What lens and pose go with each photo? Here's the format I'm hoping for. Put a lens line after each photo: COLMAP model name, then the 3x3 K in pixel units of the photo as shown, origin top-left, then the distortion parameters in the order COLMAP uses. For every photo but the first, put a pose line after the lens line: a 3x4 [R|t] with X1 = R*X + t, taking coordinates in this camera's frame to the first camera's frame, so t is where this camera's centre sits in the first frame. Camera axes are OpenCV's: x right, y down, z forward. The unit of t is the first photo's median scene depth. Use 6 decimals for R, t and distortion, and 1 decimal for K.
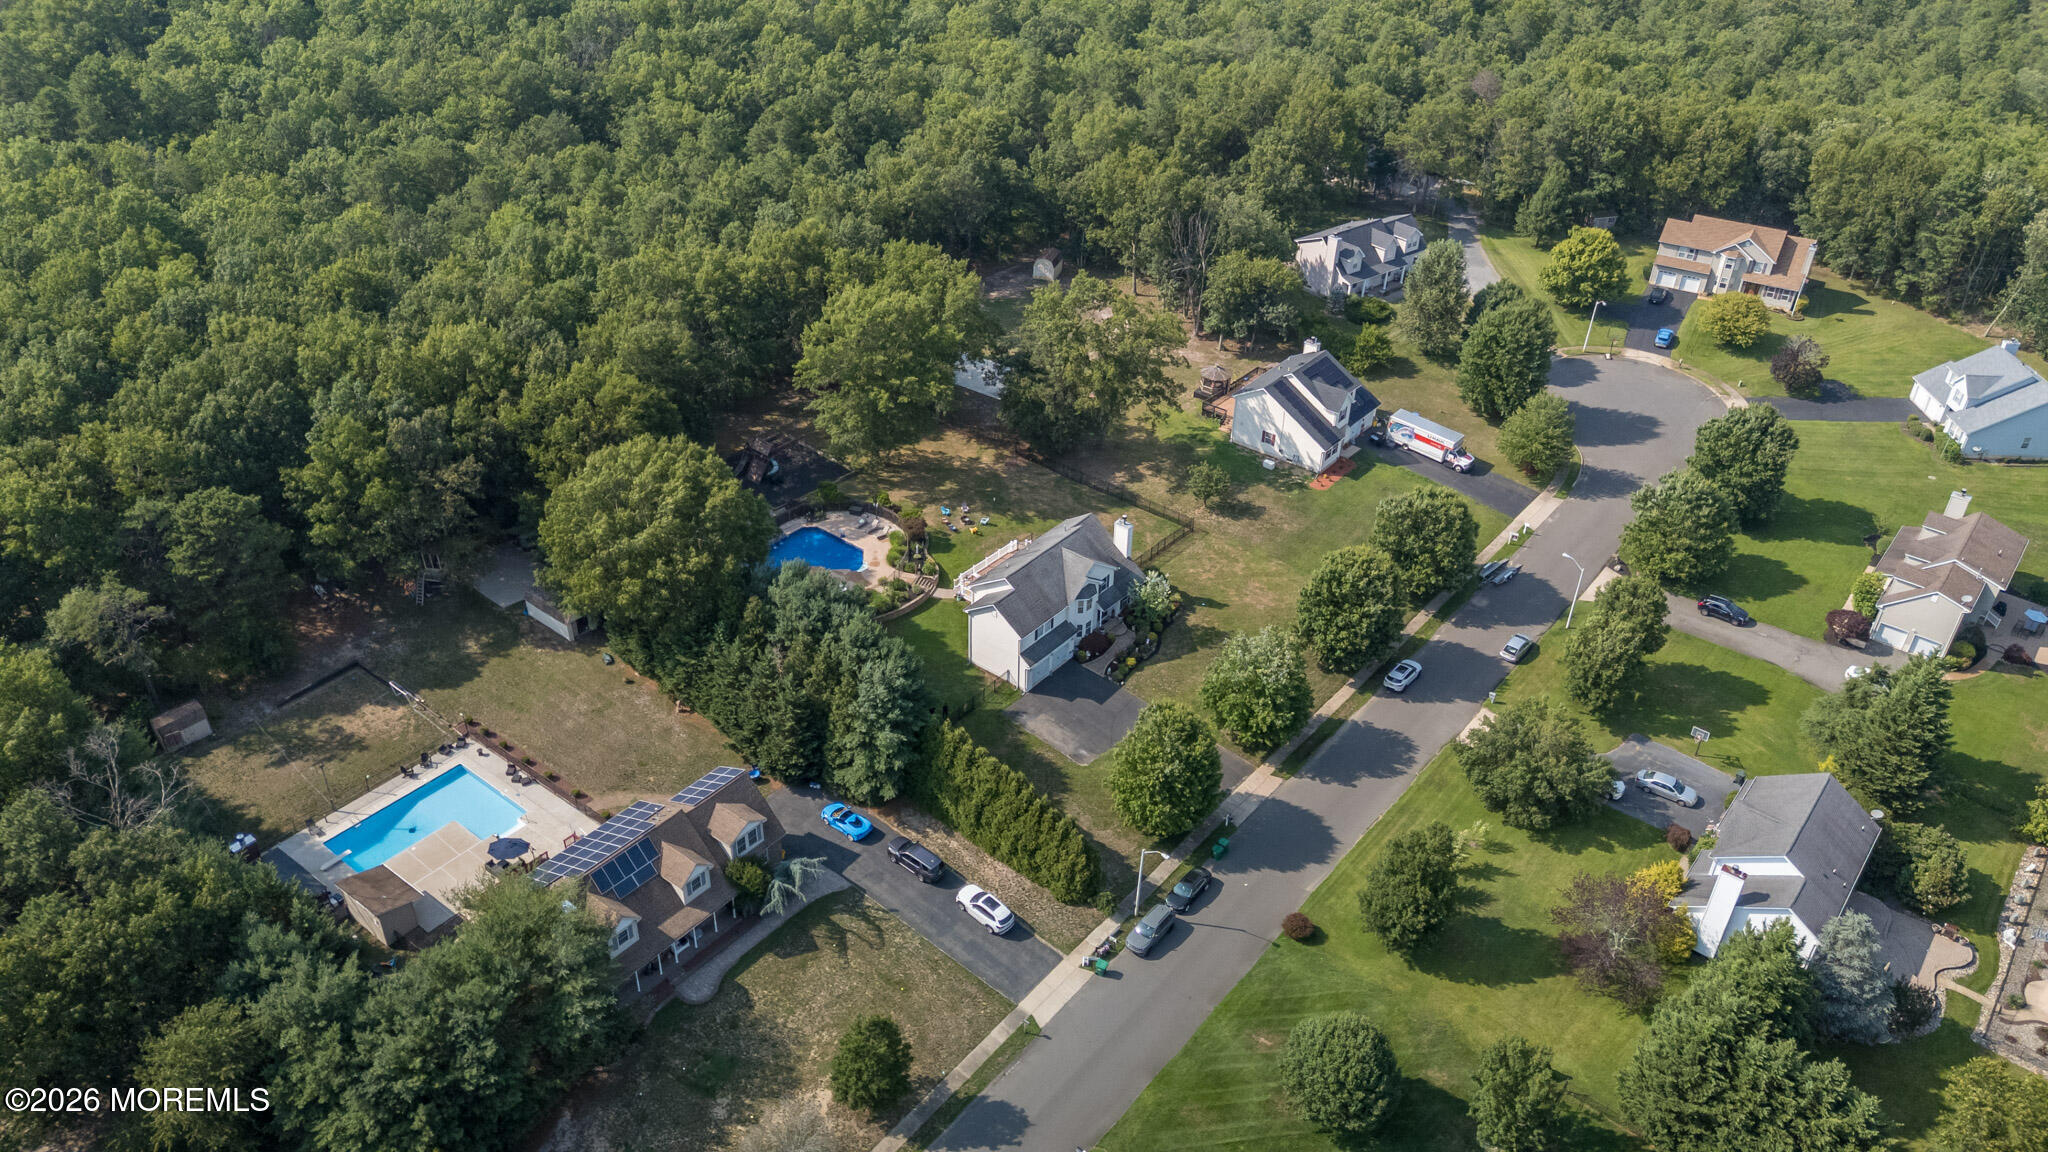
lens RADIAL K [[1497.7, 0, 1024.0], [0, 1497.7, 576.0], [0, 0, 1]] dist [0.087598, -0.085782]
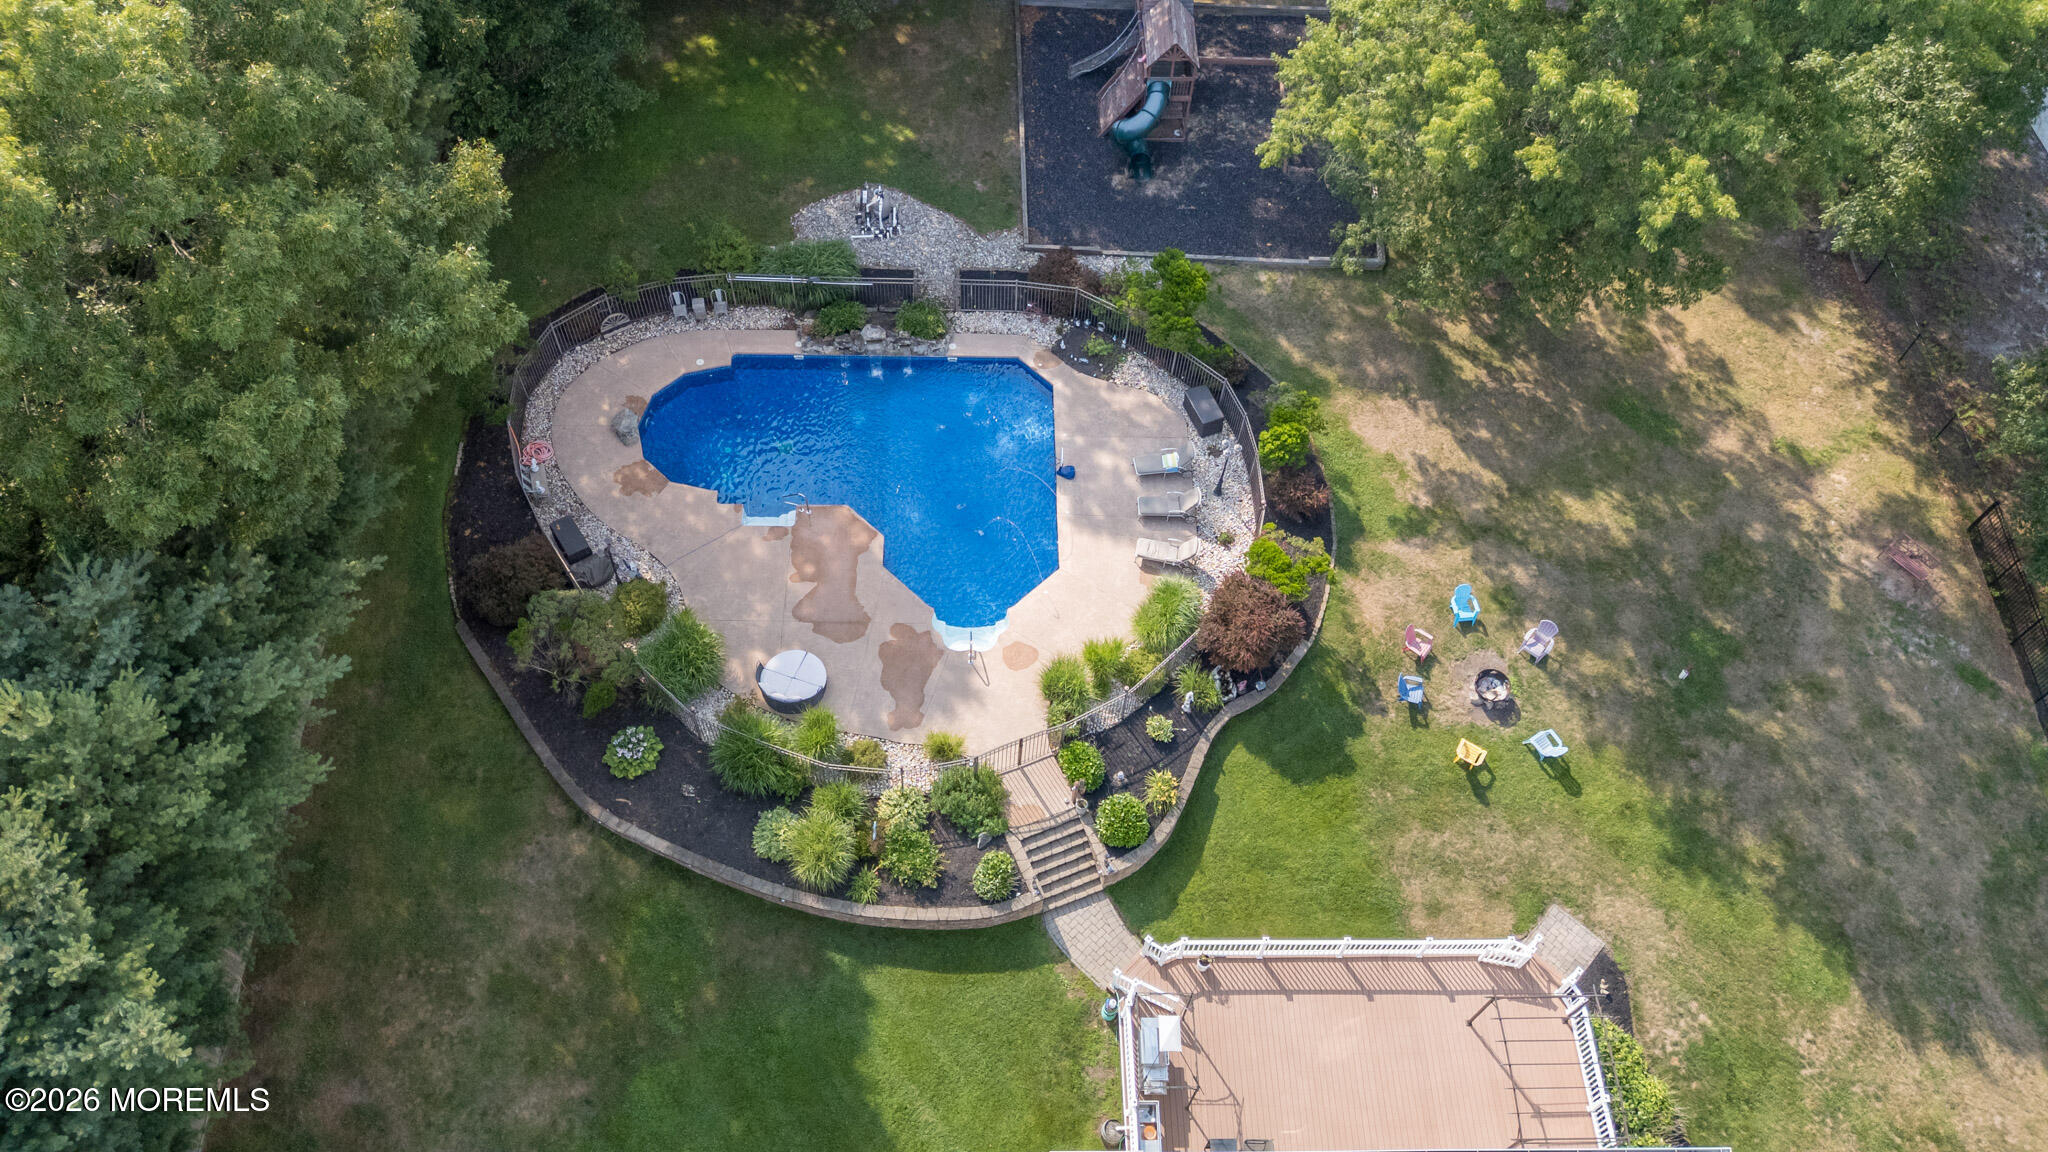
lens RADIAL K [[1497.7, 0, 1024.0], [0, 1497.7, 576.0], [0, 0, 1]] dist [0.087598, -0.085782]
pose [[0.646542, 0.647293, -0.403728, -0.000301], [-0.451552, 0.751261, 0.481361, -0.169261], [0.614886, -0.128916, 0.778008, 0.908536]]
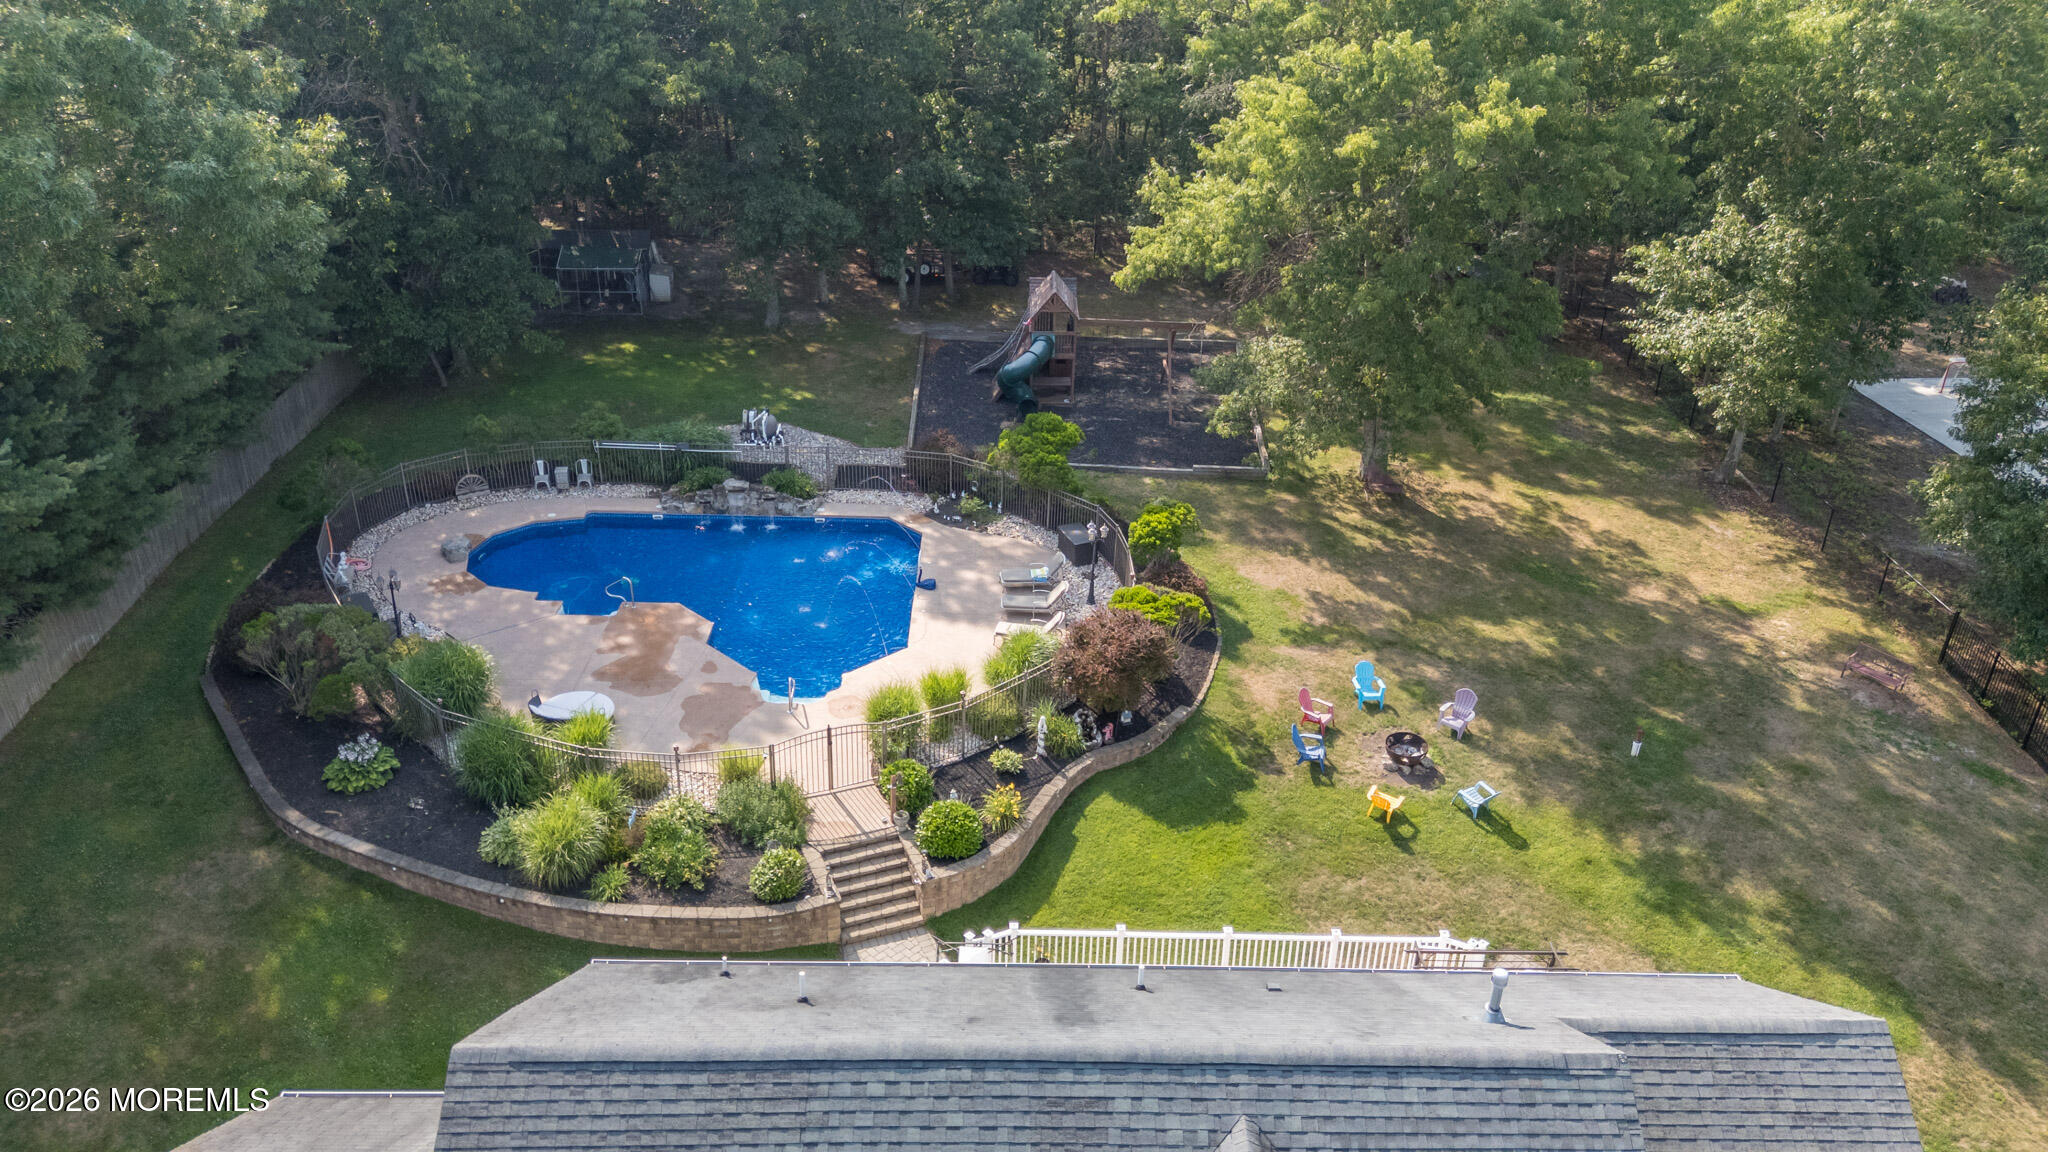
lens RADIAL K [[1497.7, 0, 1024.0], [0, 1497.7, 576.0], [0, 0, 1]] dist [0.087598, -0.085782]
pose [[0.637664, 0.343586, -0.689444, 0.079511], [-0.445618, 0.894590, 0.033671, -0.051723], [0.628339, 0.285758, 0.723556, 0.966837]]
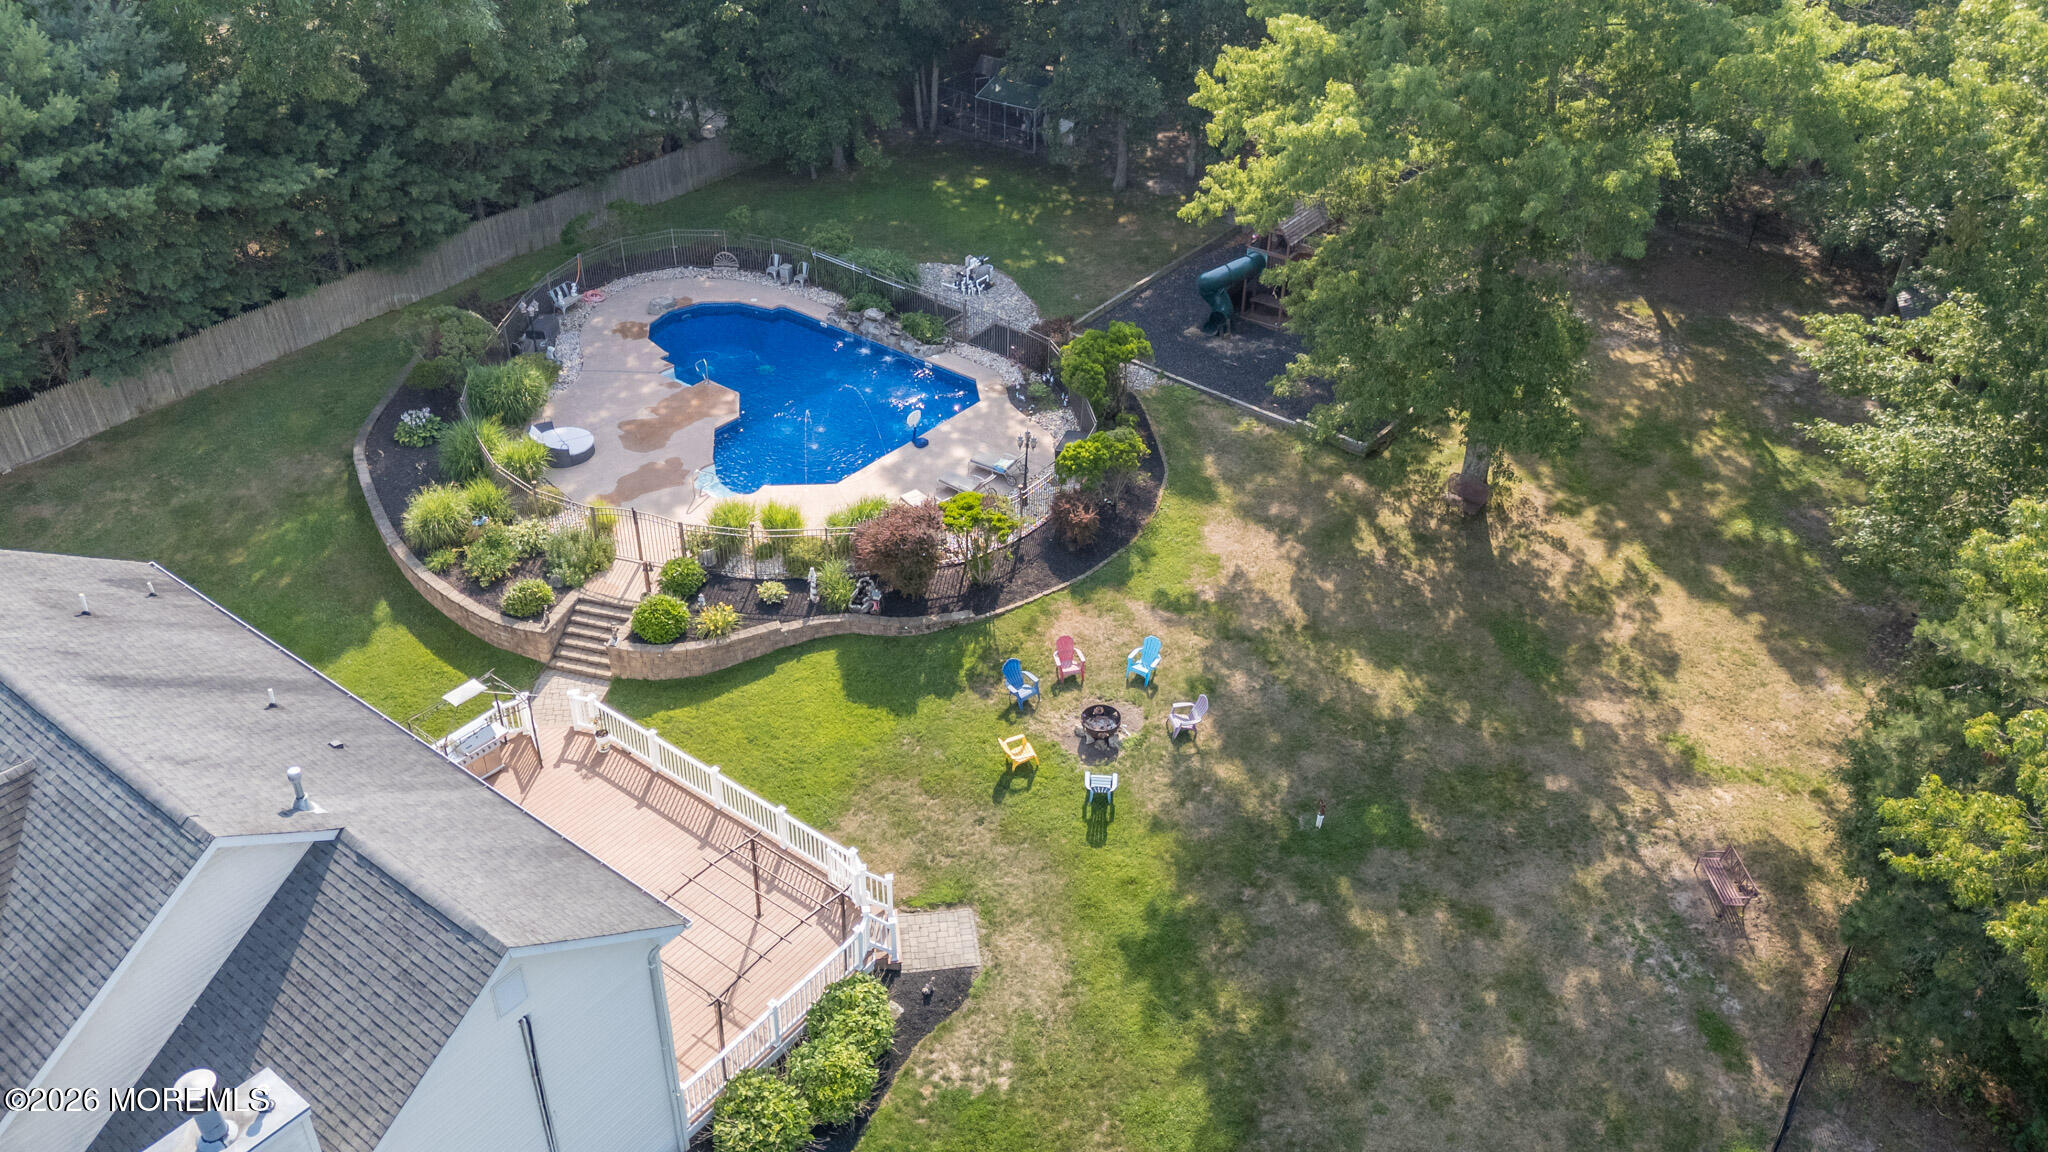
lens RADIAL K [[1497.7, 0, 1024.0], [0, 1497.7, 576.0], [0, 0, 1]] dist [0.087598, -0.085782]
pose [[0.034677, 0.545343, -0.837496, 0.158885], [-0.592060, 0.686329, 0.422395, -0.167879], [0.805147, 0.481201, 0.346675, 1.091768]]
